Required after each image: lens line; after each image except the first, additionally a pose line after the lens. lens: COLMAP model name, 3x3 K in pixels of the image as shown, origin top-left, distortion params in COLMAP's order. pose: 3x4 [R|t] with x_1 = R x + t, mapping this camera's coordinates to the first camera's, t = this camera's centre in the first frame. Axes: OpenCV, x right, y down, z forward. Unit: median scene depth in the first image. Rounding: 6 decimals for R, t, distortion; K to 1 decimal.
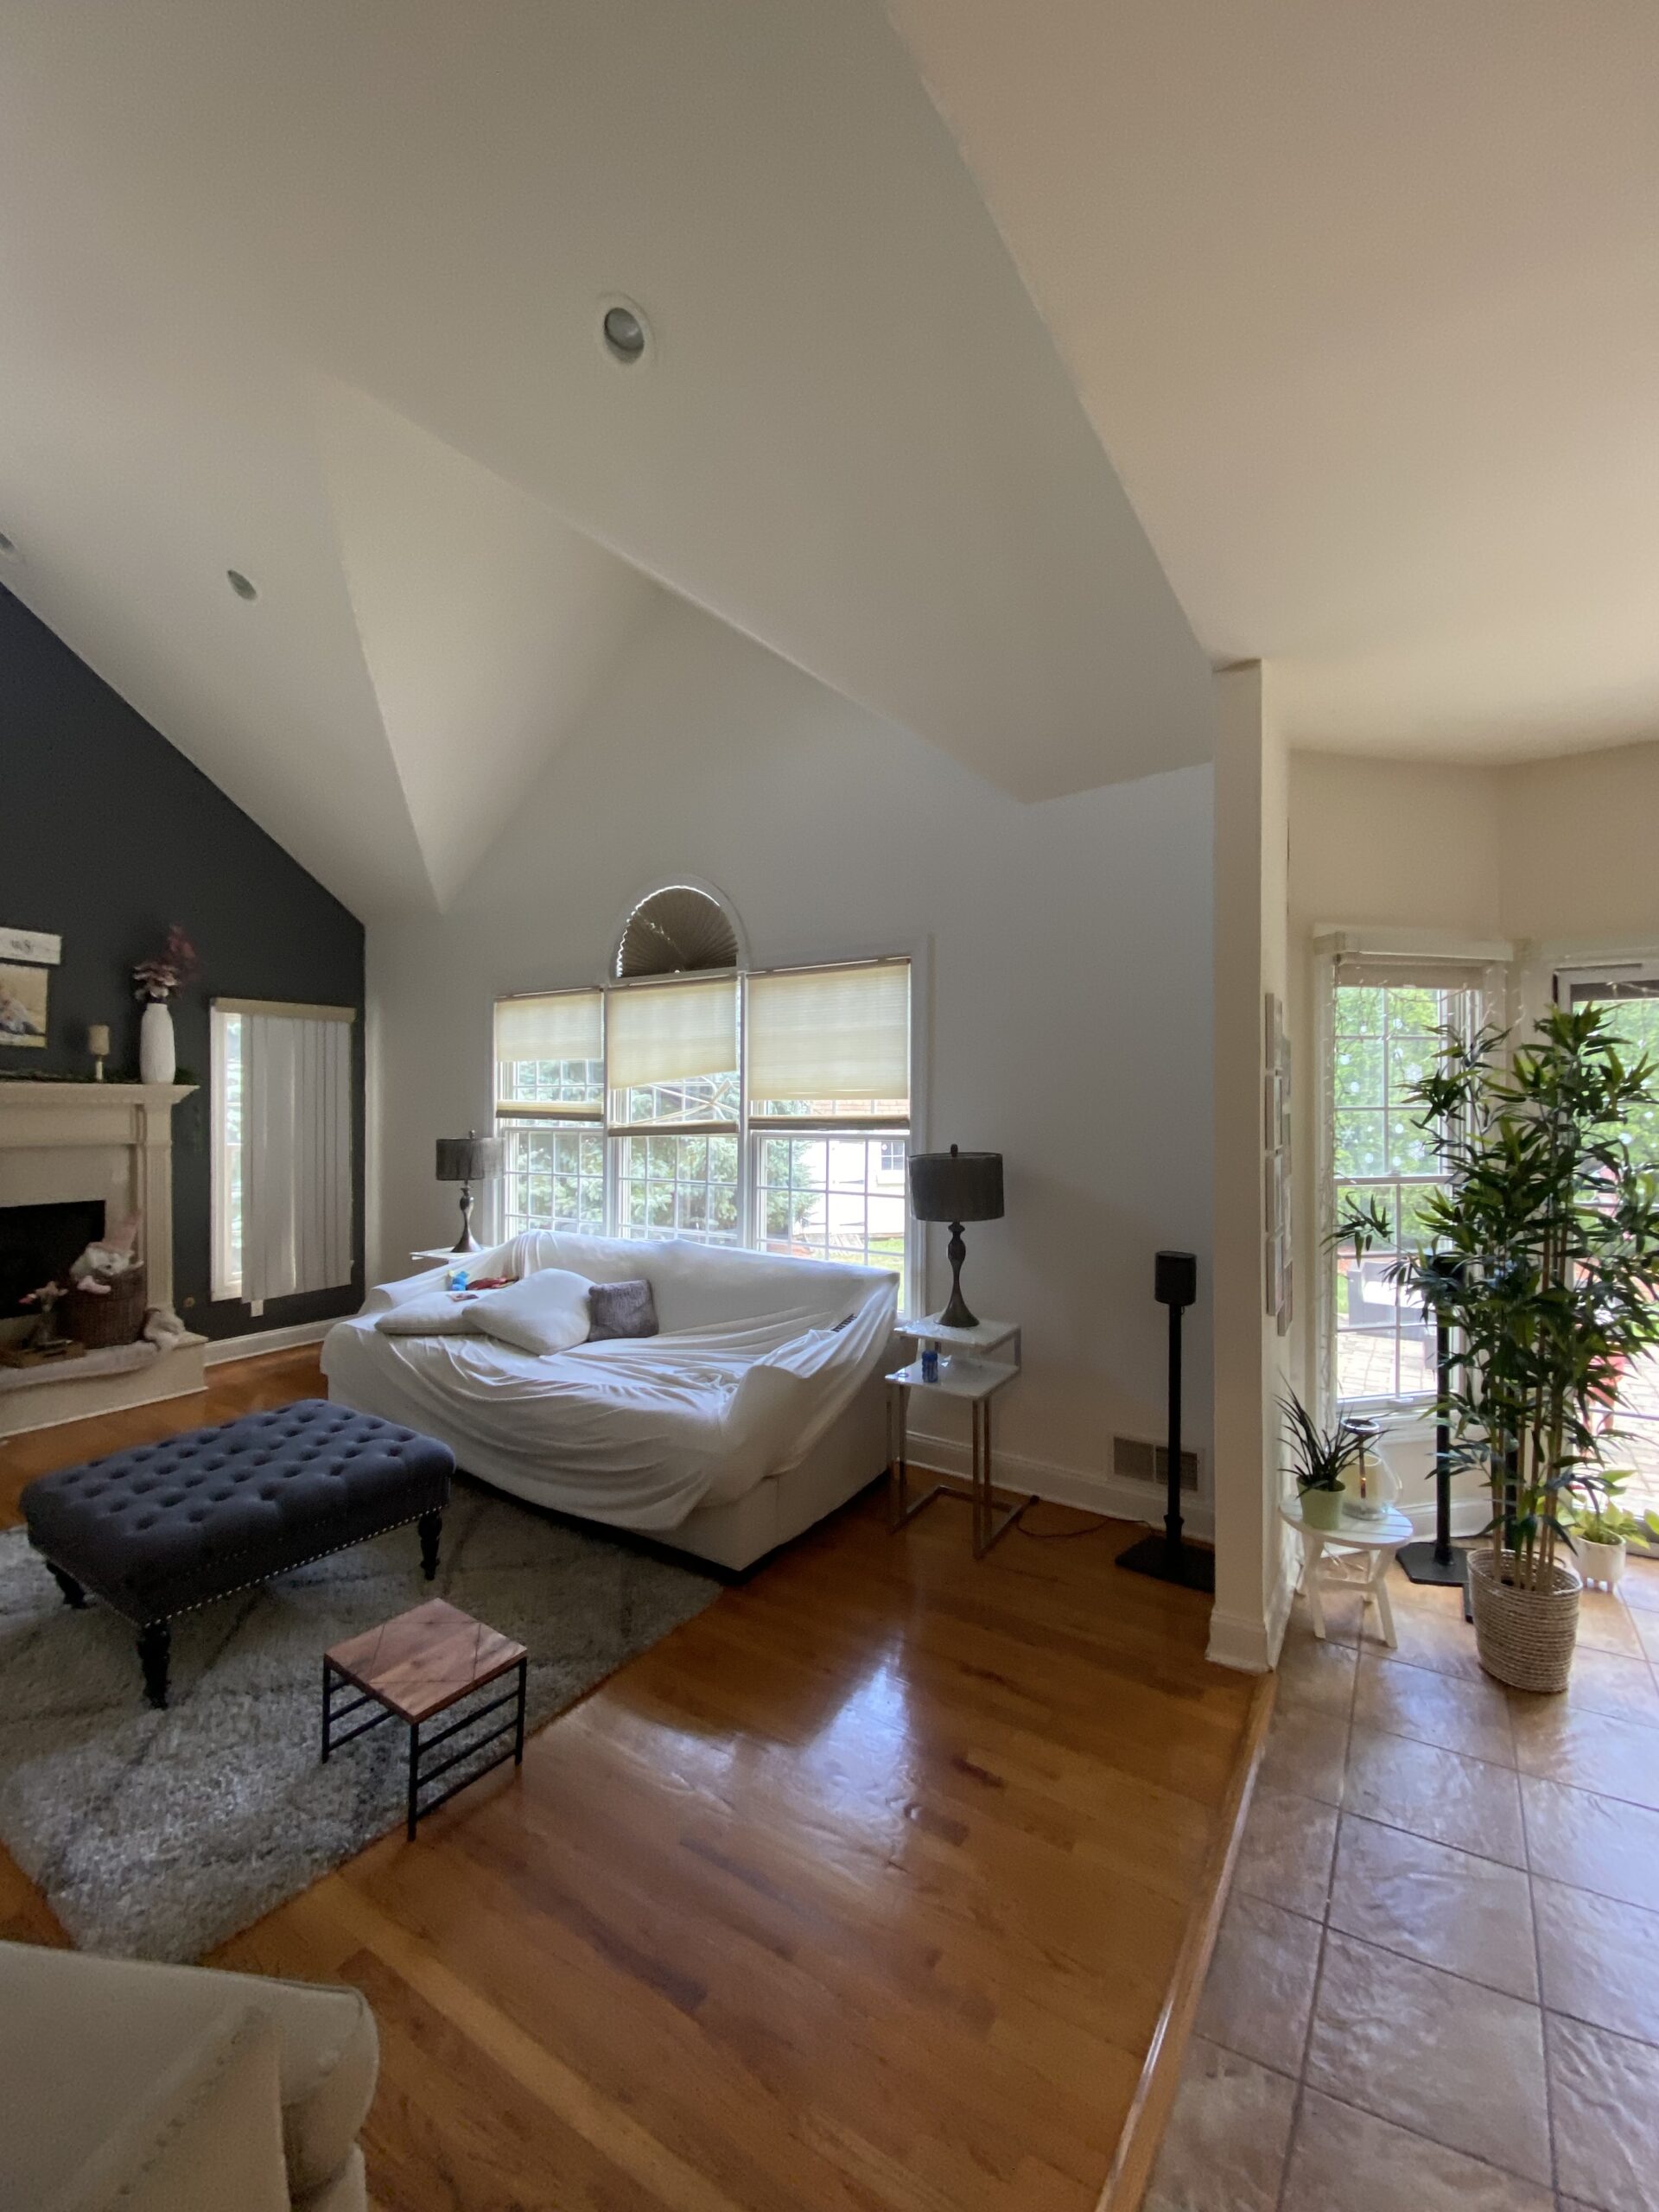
lens RADIAL K [[897.4, 0, 818.6], [0, 897.4, 1100.5], [0, 0, 1]] dist [-0.000669, -0.000200]
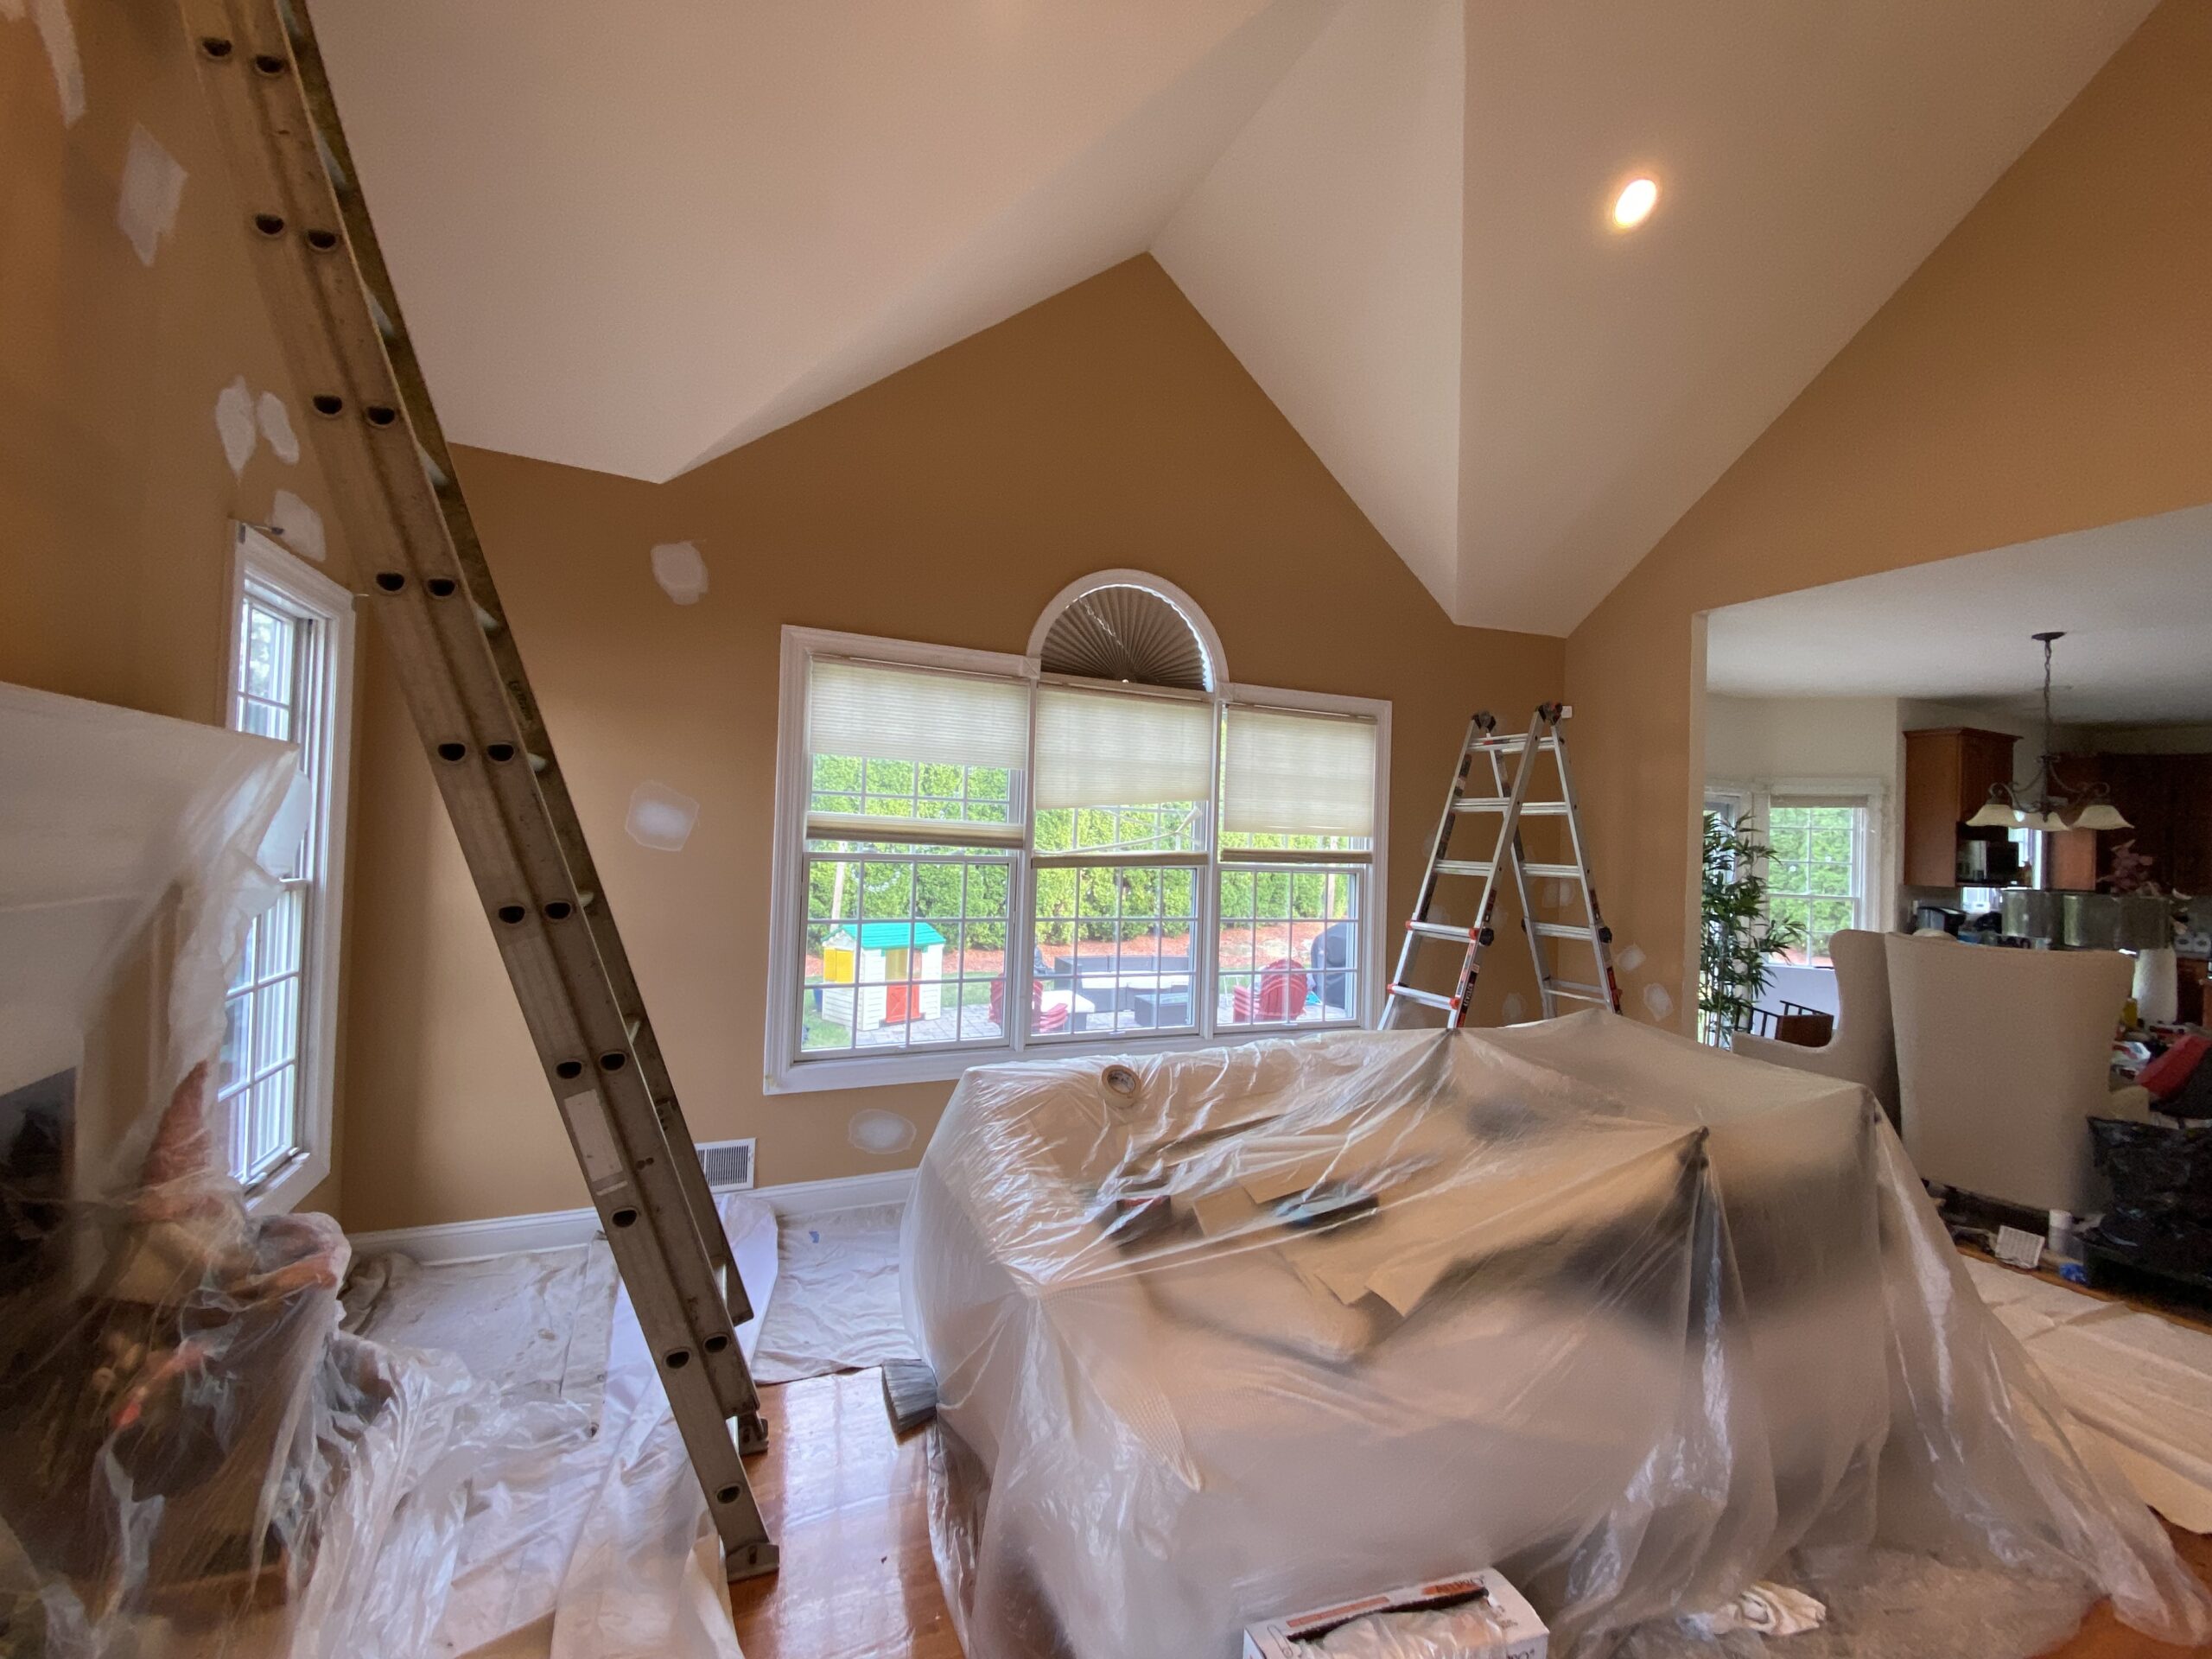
lens RADIAL K [[897.4, 0, 1105.7], [0, 897.4, 828.3], [0, 0, 1]] dist [-0.000669, -0.000200]
pose [[0.504019, 0.036767, 0.862910, -0.904058], [-0.037497, 0.999083, -0.020668, 0.019905], [-0.862878, -0.021939, 0.504936, 0.555734]]
